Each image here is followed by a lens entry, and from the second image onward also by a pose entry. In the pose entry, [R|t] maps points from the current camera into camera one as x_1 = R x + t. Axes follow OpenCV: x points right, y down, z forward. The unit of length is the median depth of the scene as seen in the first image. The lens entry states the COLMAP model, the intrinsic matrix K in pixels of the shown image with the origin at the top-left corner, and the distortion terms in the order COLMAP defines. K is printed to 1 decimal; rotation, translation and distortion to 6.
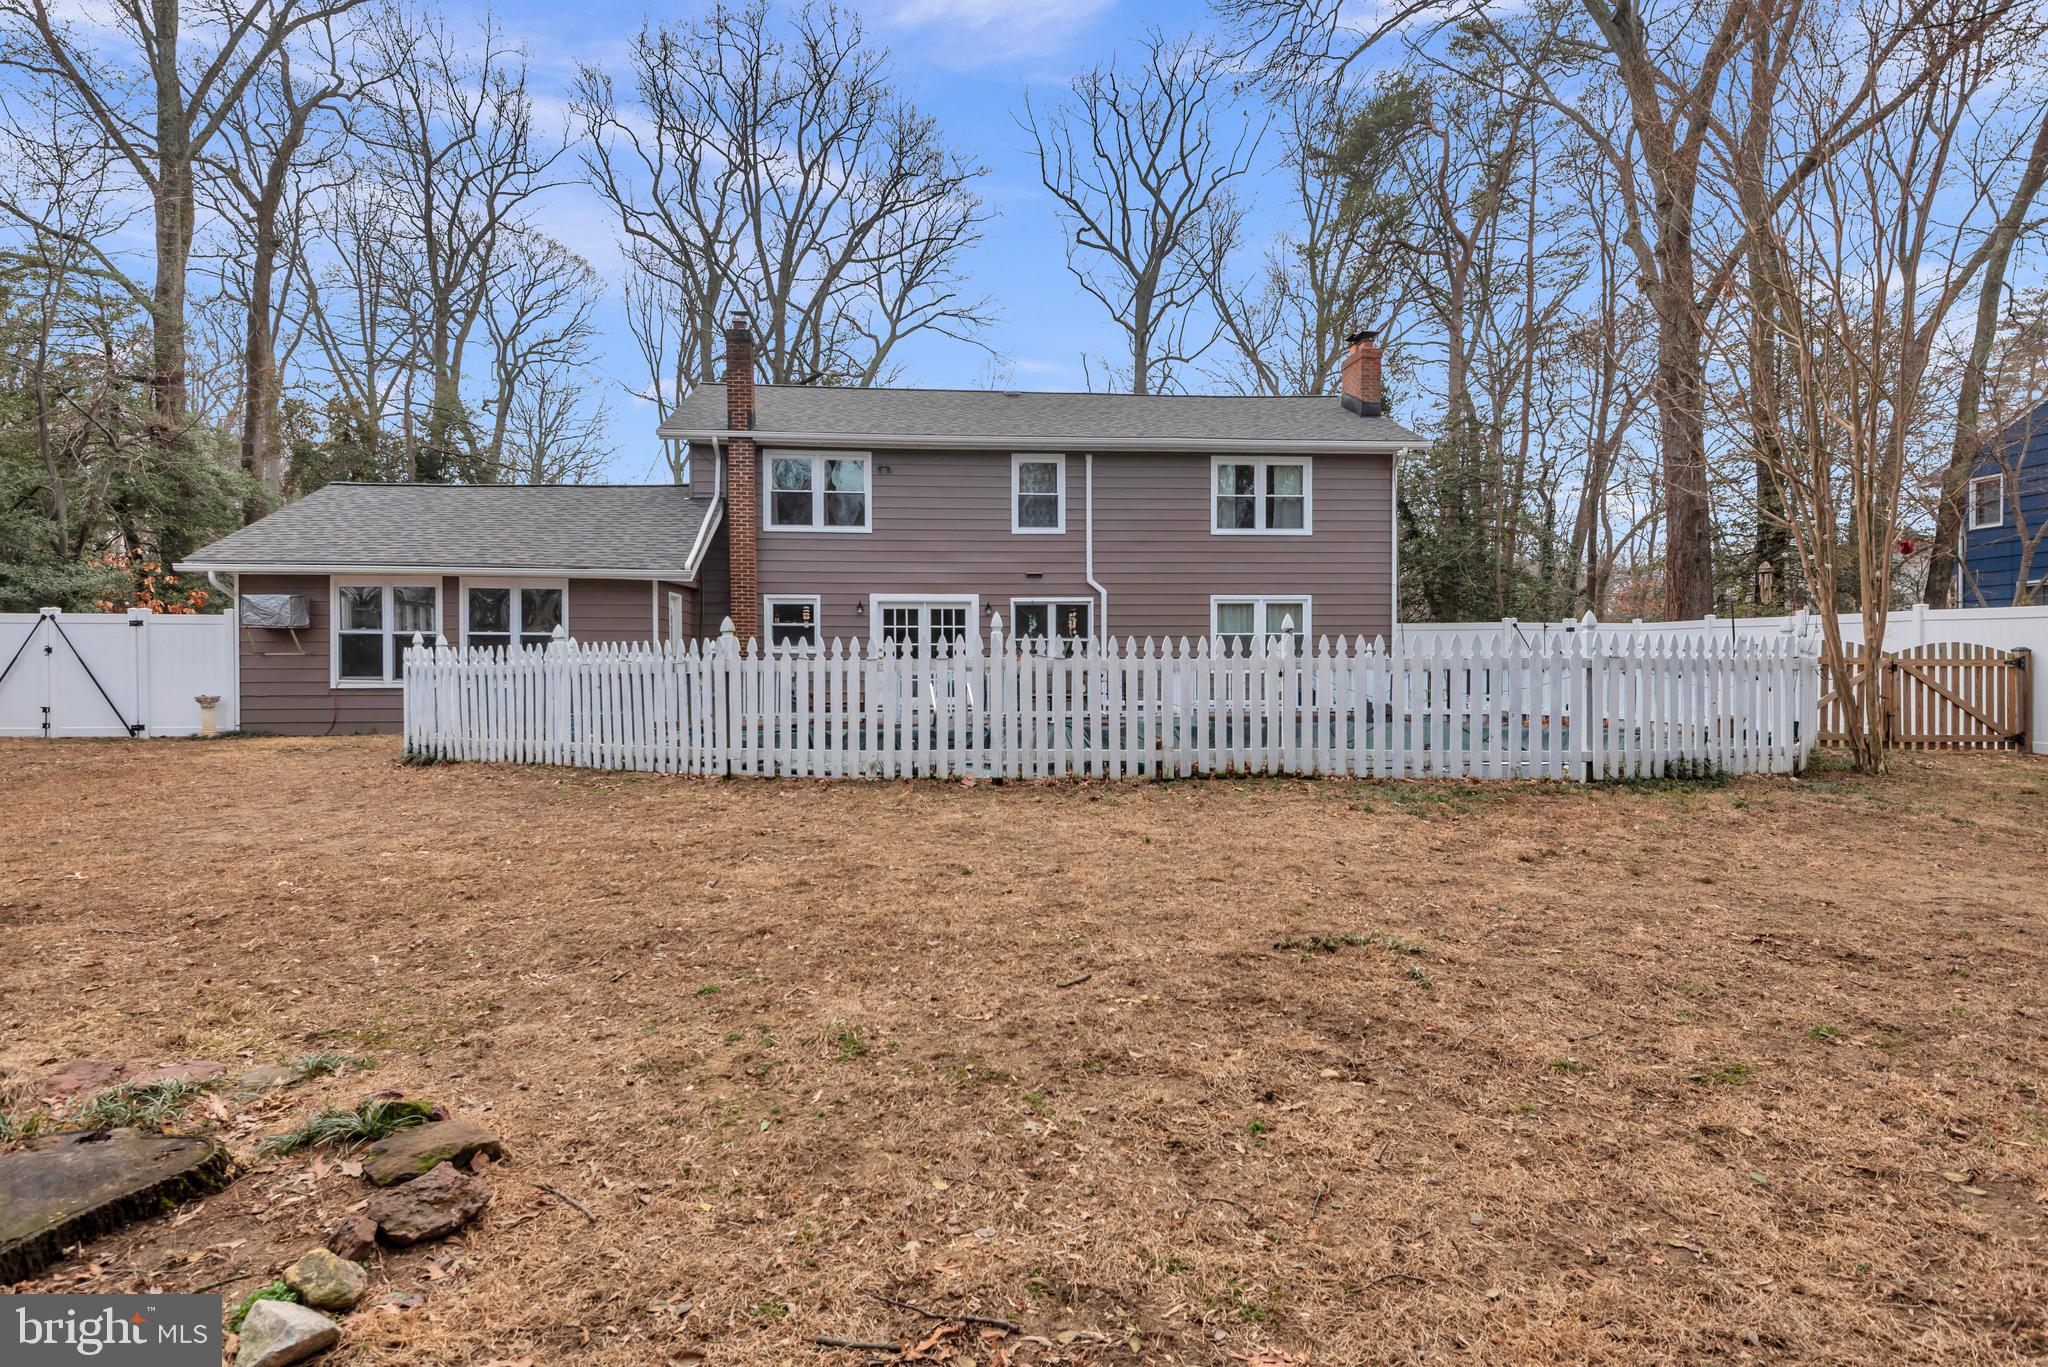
lens RADIAL K [[1198.7, 0, 1023.8], [0, 1198.7, 688.3], [0, 0, 1]] dist [0.018360, -0.001305]
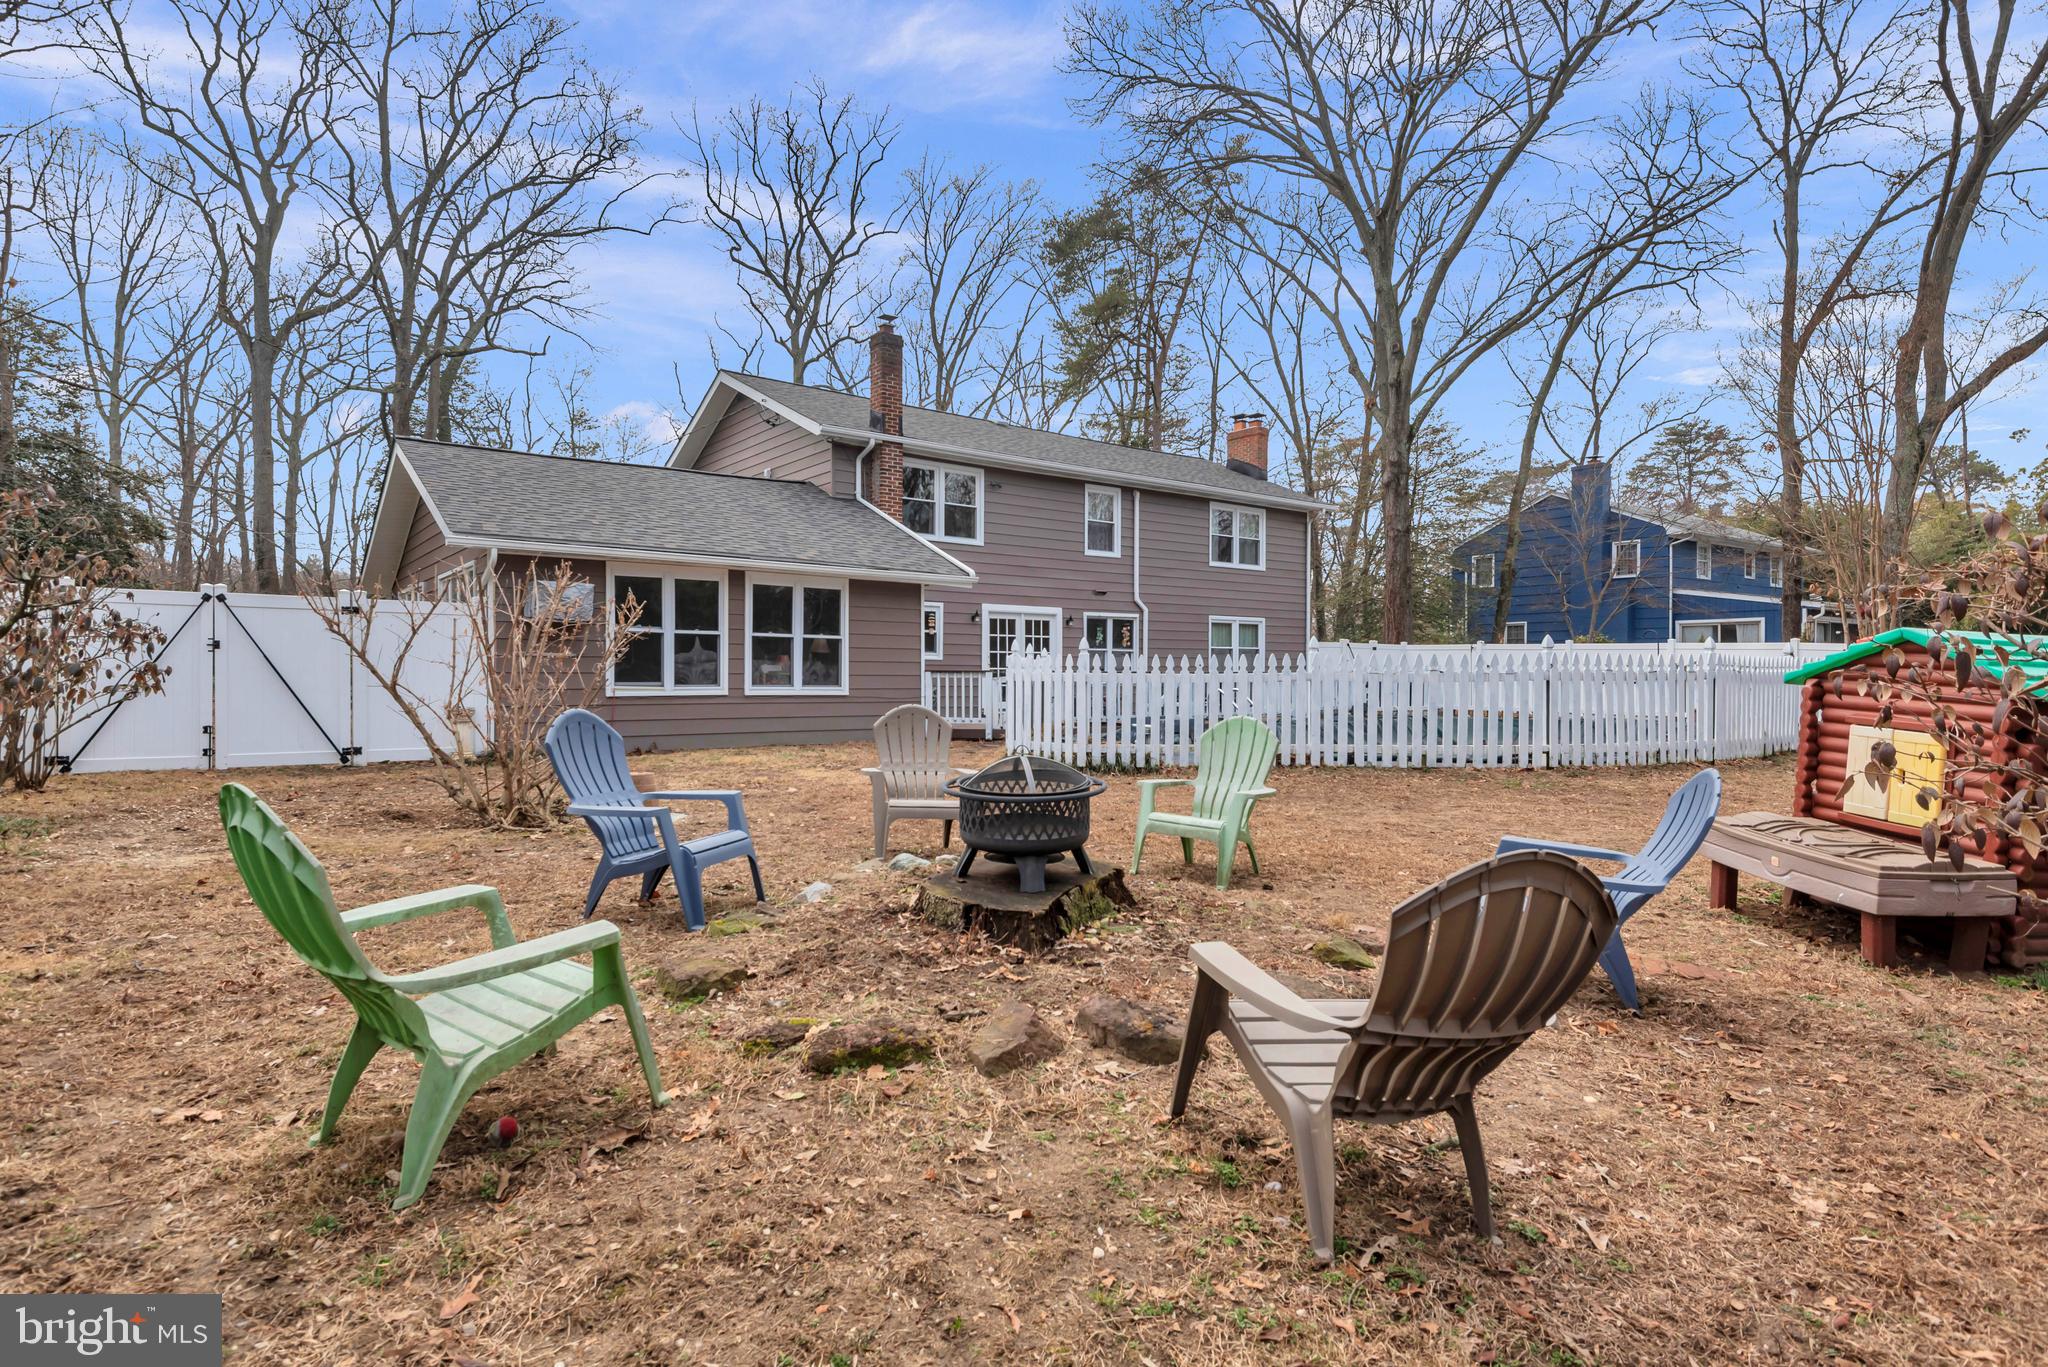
lens RADIAL K [[1102.2, 0, 1023.5], [0, 1102.2, 676.1], [0, 0, 1]] dist [0.000343, -0.000695]
pose [[0.837807, 0.004800, 0.545945, -0.620527], [0.001180, 0.999943, -0.010603, -0.004775], [-0.545965, 0.009528, 0.837754, 0.170121]]
